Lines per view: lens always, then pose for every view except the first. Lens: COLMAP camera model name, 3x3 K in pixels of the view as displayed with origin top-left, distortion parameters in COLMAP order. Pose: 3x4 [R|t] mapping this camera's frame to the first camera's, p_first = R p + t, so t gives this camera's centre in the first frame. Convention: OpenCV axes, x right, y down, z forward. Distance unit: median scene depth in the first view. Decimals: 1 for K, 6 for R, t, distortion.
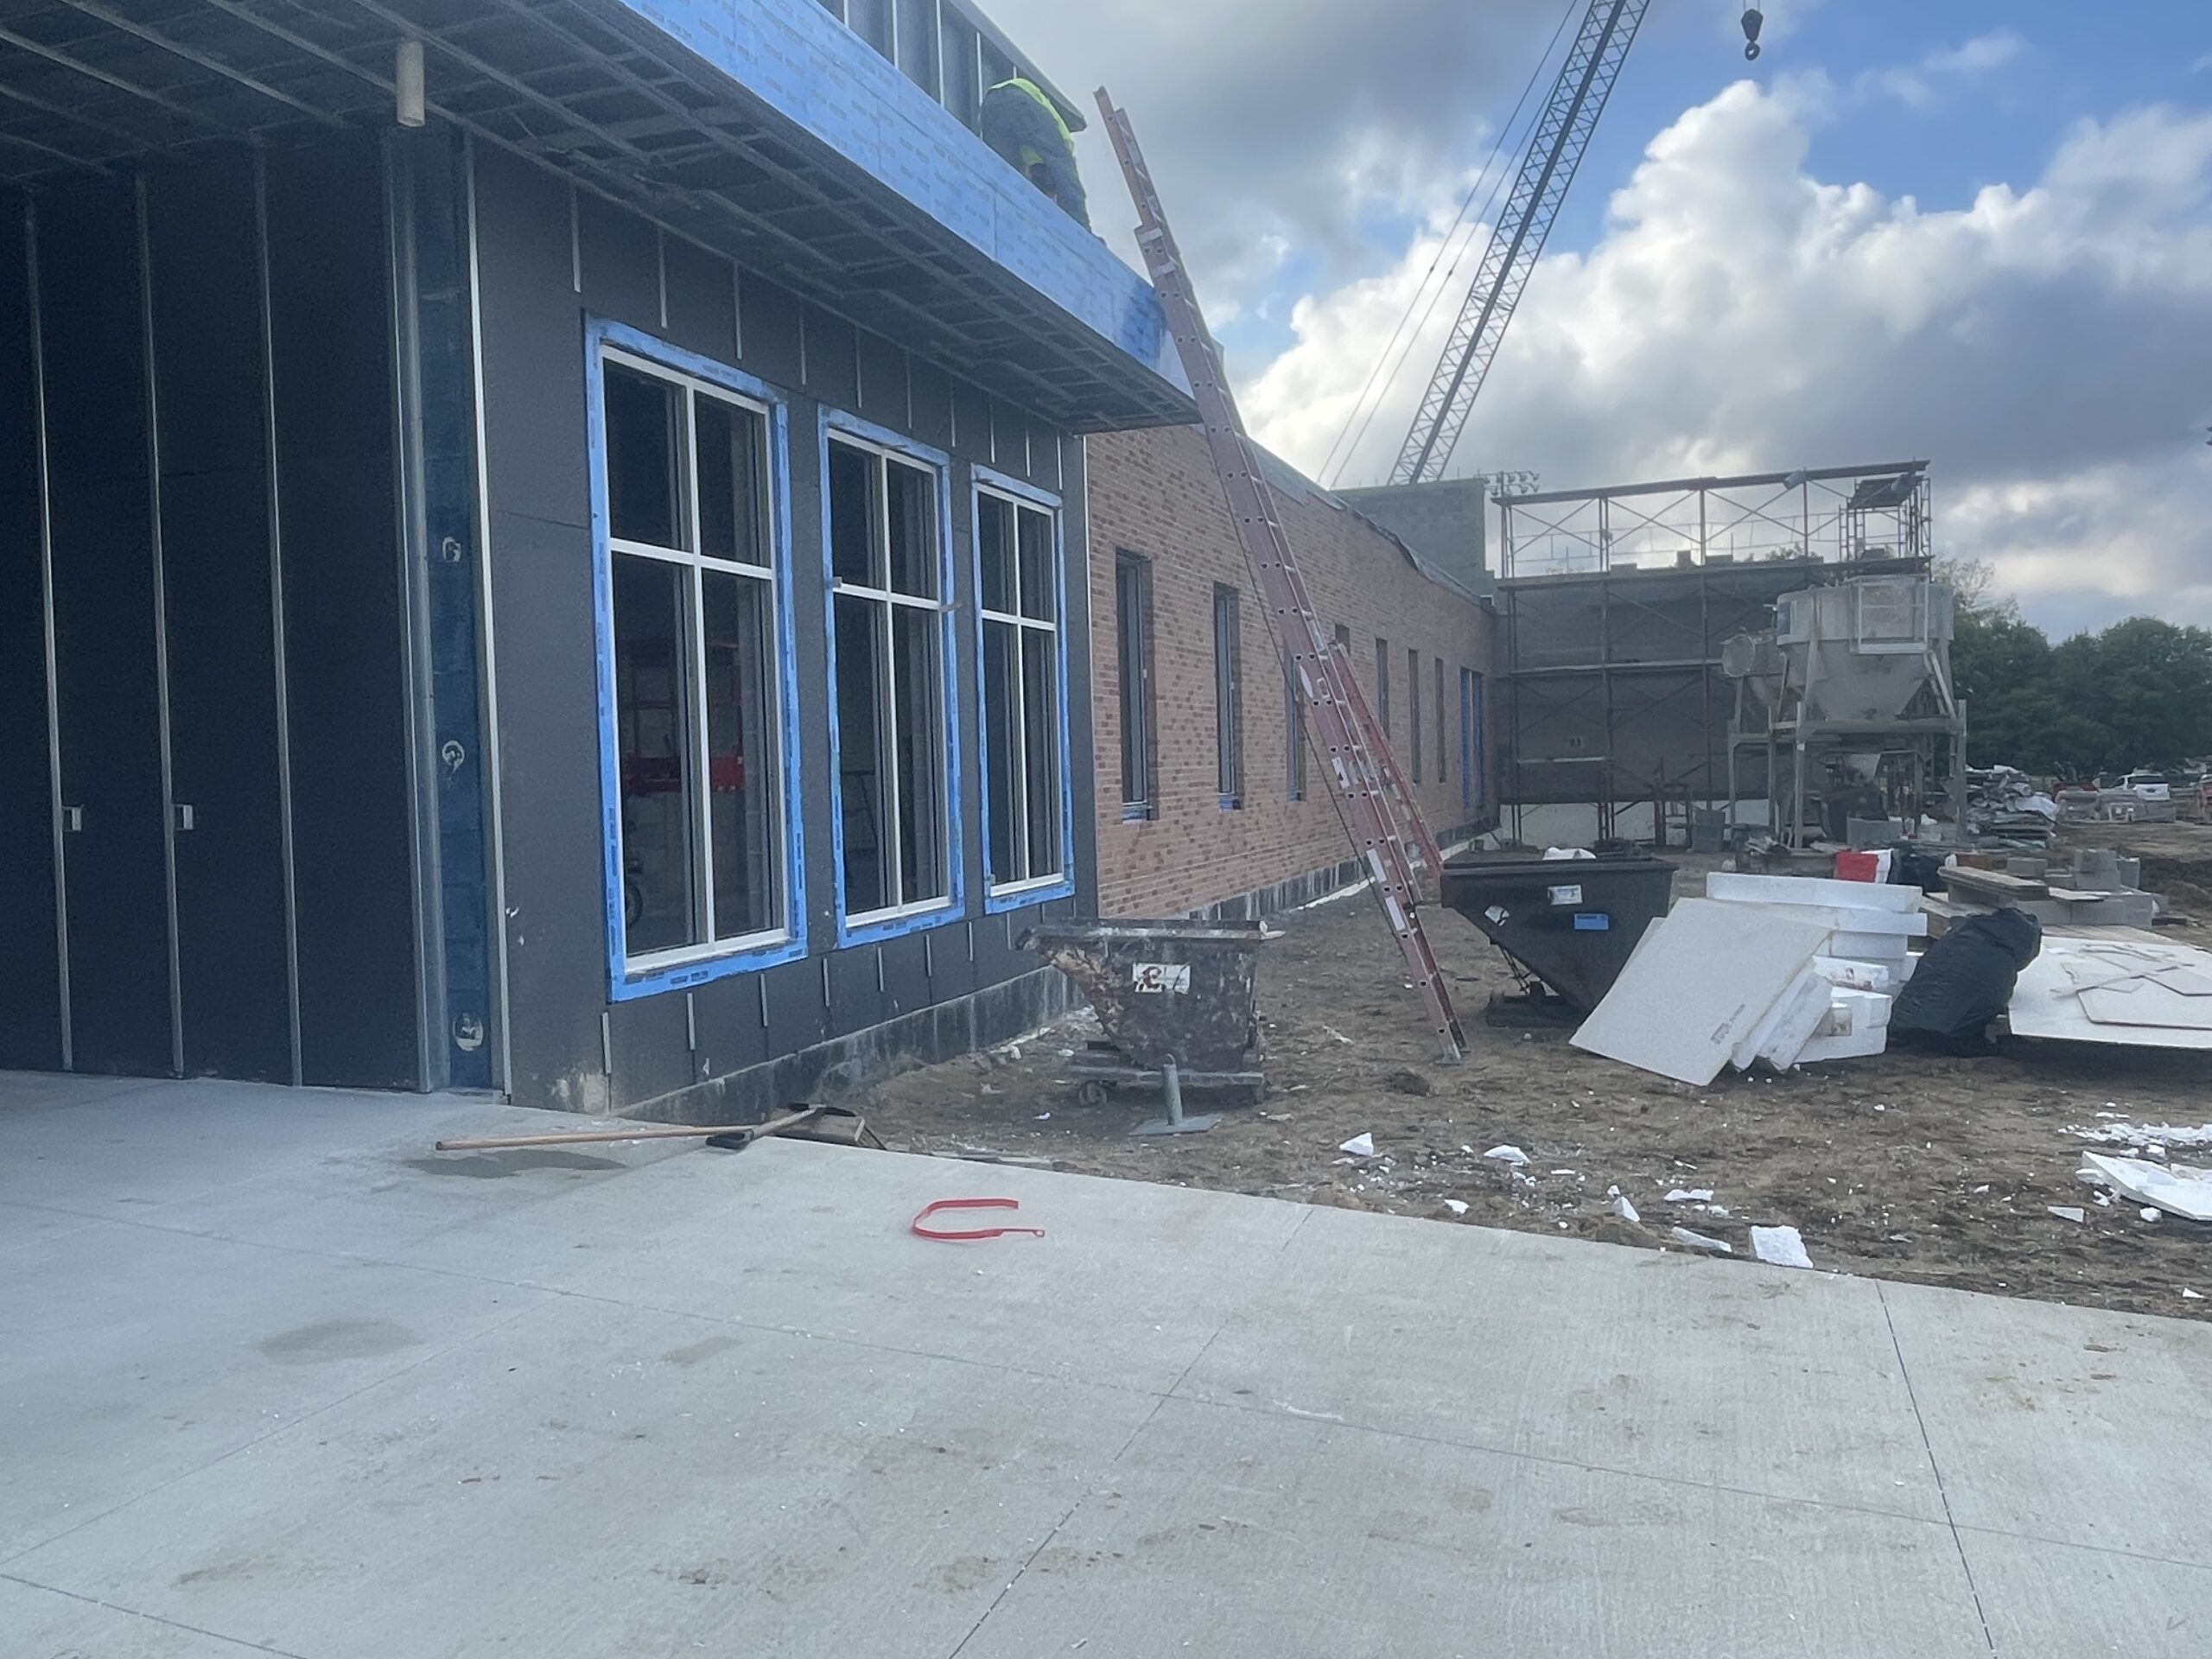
lens RADIAL K [[1674.6, 0, 1123.5], [0, 1674.6, 815.3], [0, 0, 1]] dist [0.053815, -0.084004]
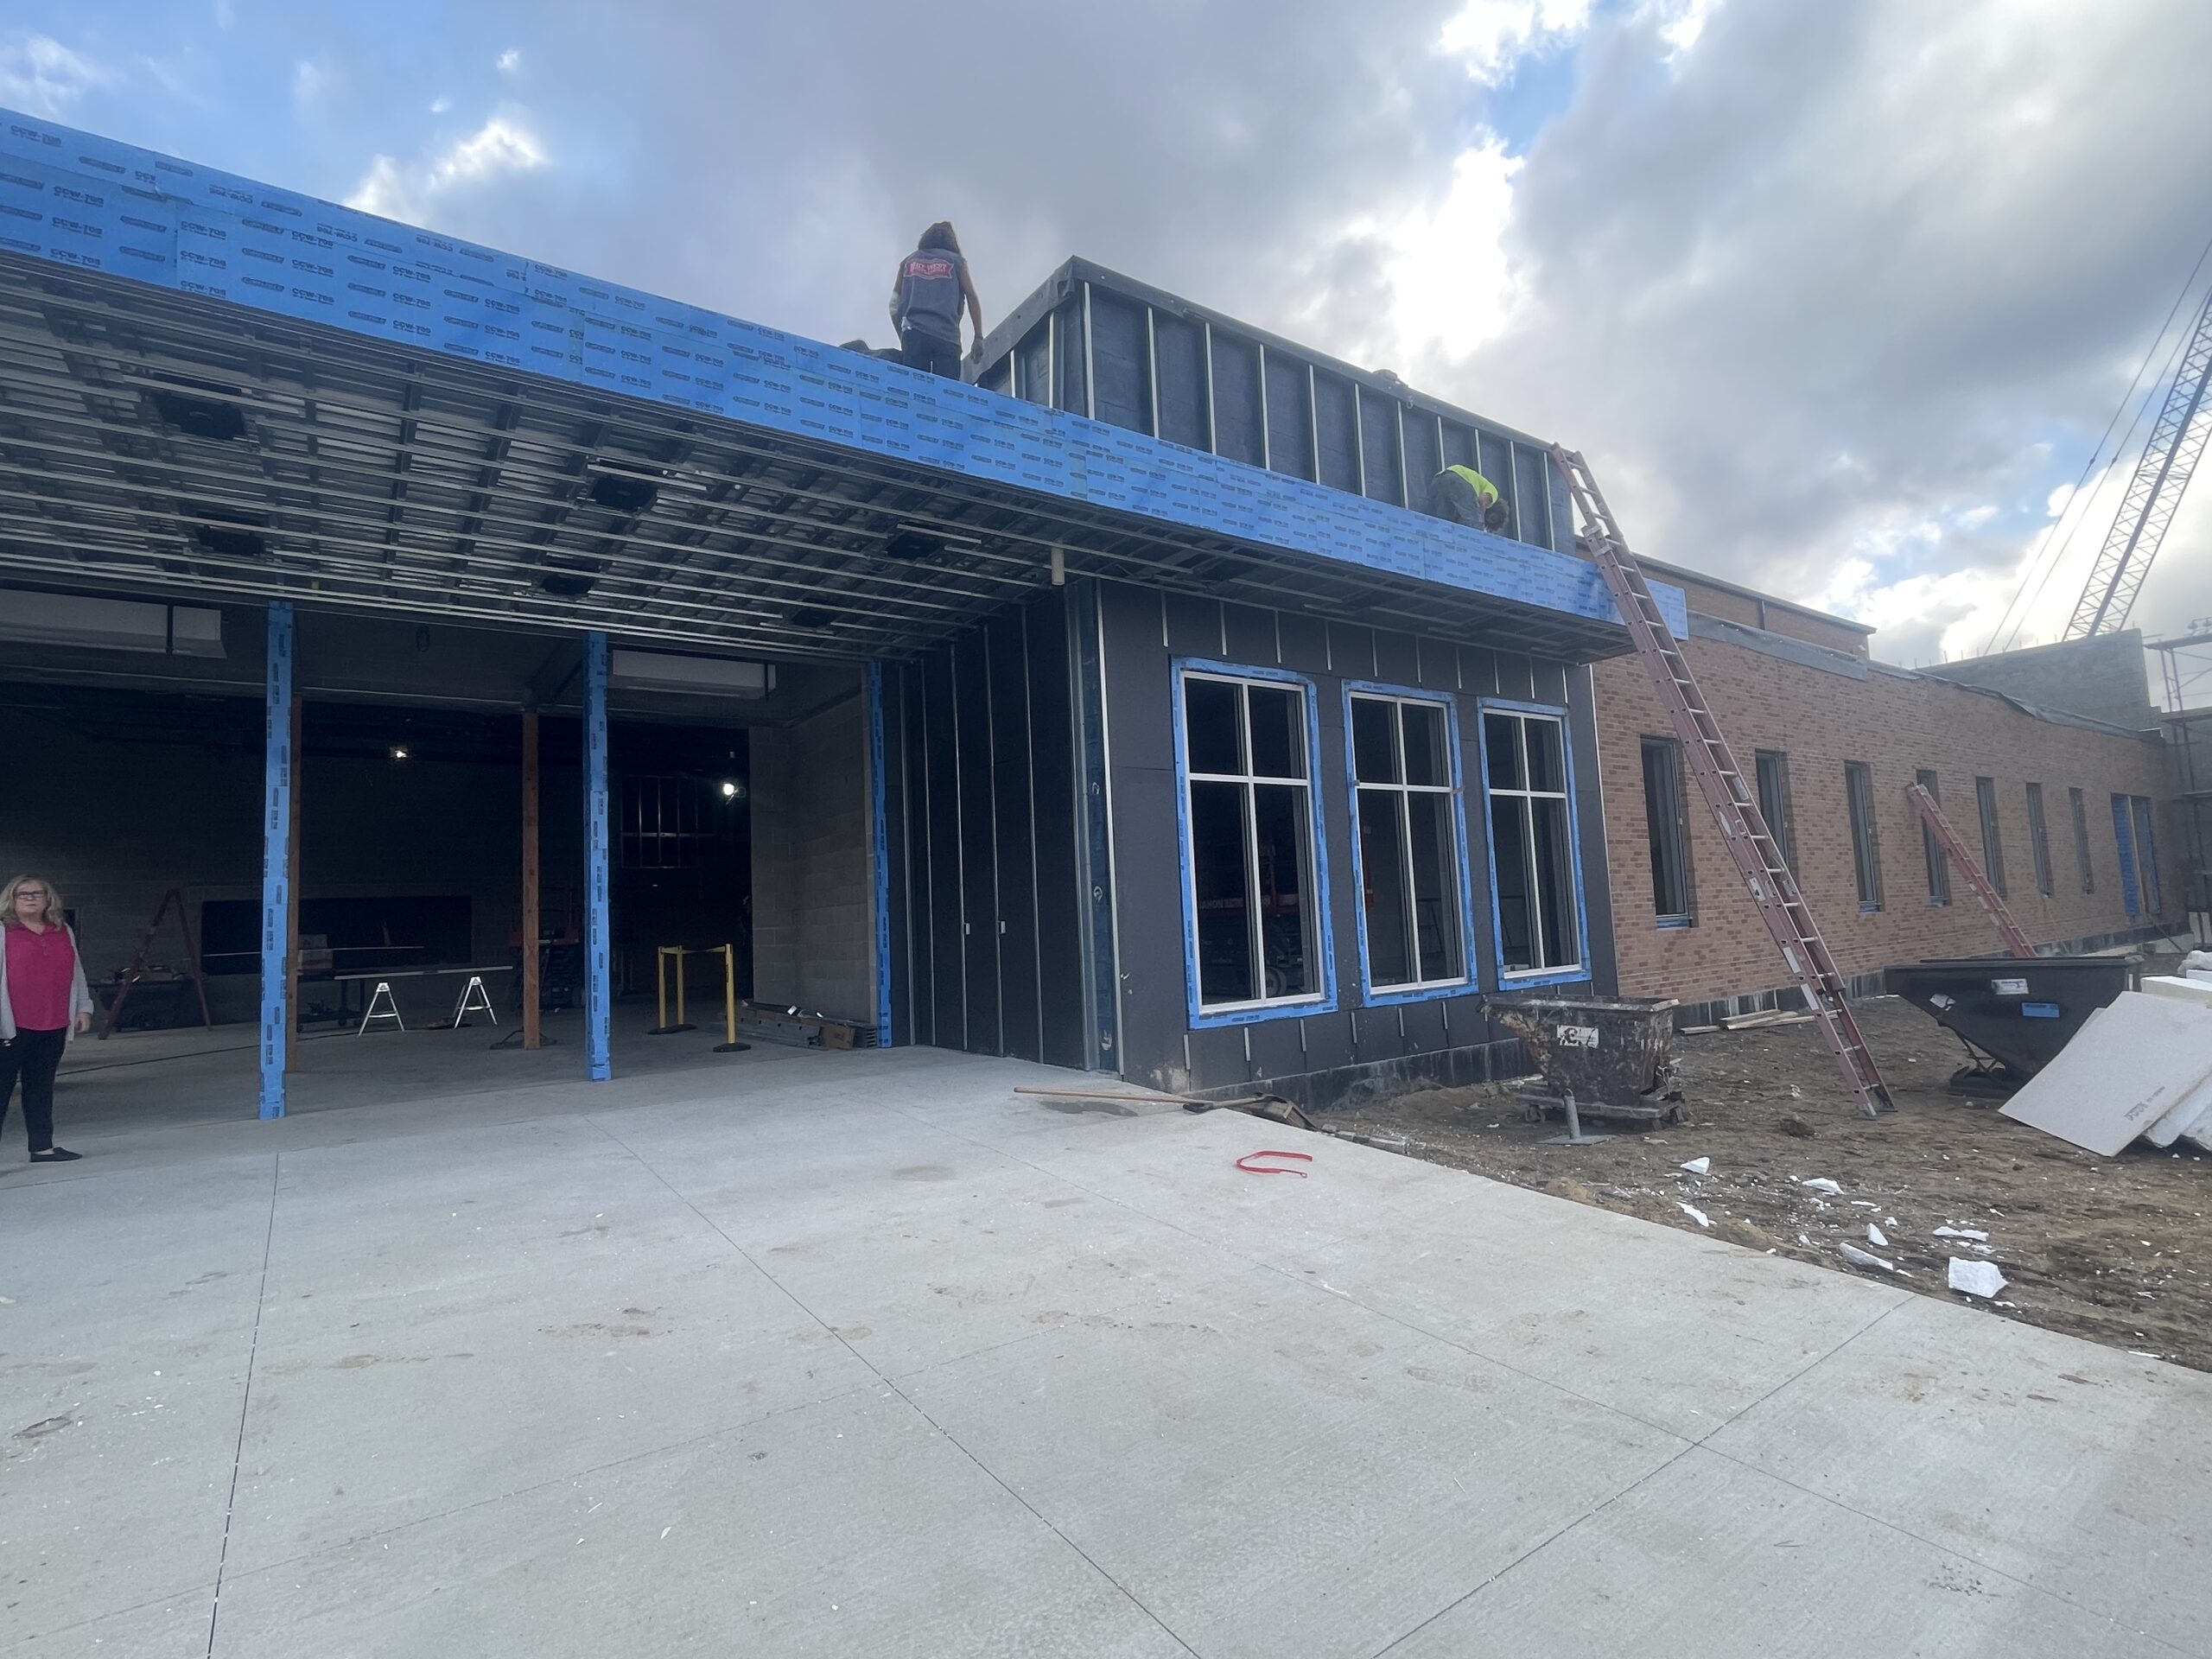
lens RADIAL K [[1076.7, 0, 1106.0], [0, 1076.7, 829.5], [0, 0, 1]] dist [0.001544, 0.000034]
pose [[0.816420, -0.060241, -0.574308, 0.255867], [0.007257, 0.995536, -0.094108, 0.005046], [0.577414, 0.072663, 0.813212, 0.000109]]
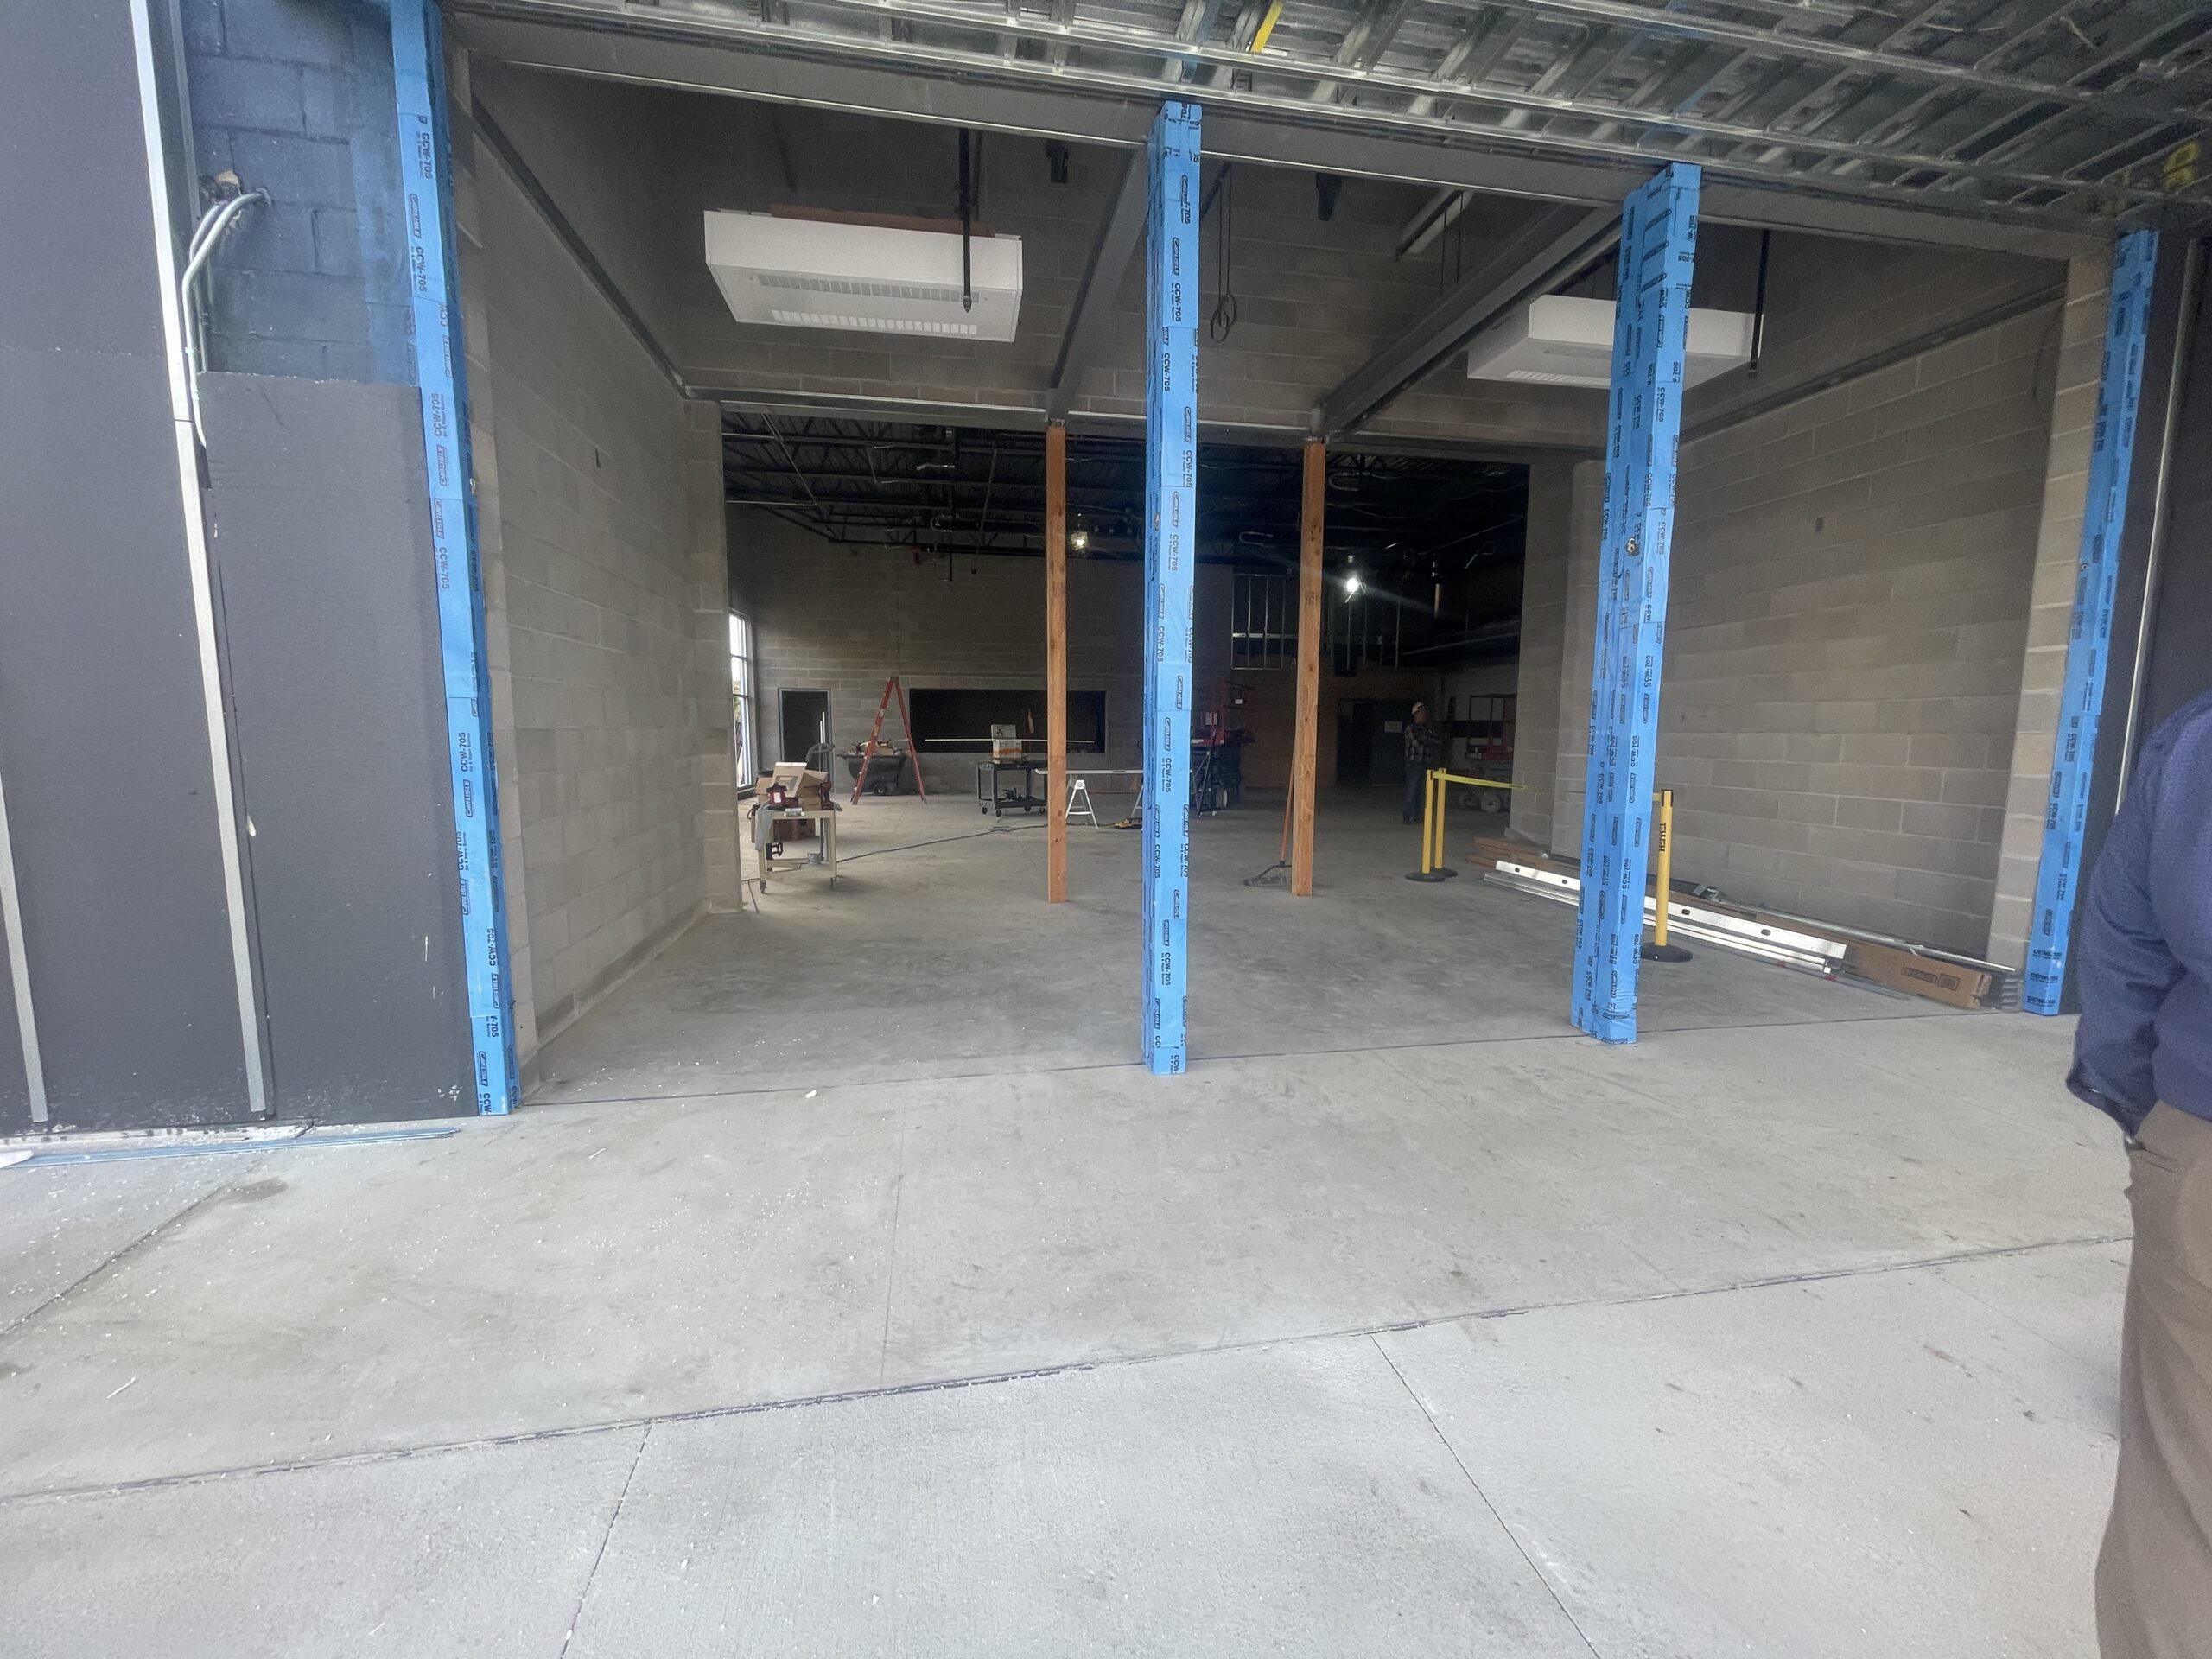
lens RADIAL K [[886.9, 0, 1104.5], [0, 886.9, 833.4], [0, 0, 1]] dist [0.000246, -0.000195]
pose [[0.488064, 0.131897, -0.862784, -0.473350], [-0.043942, 0.990975, 0.126637, -0.016342], [0.871701, -0.023895, 0.489455, 0.102872]]
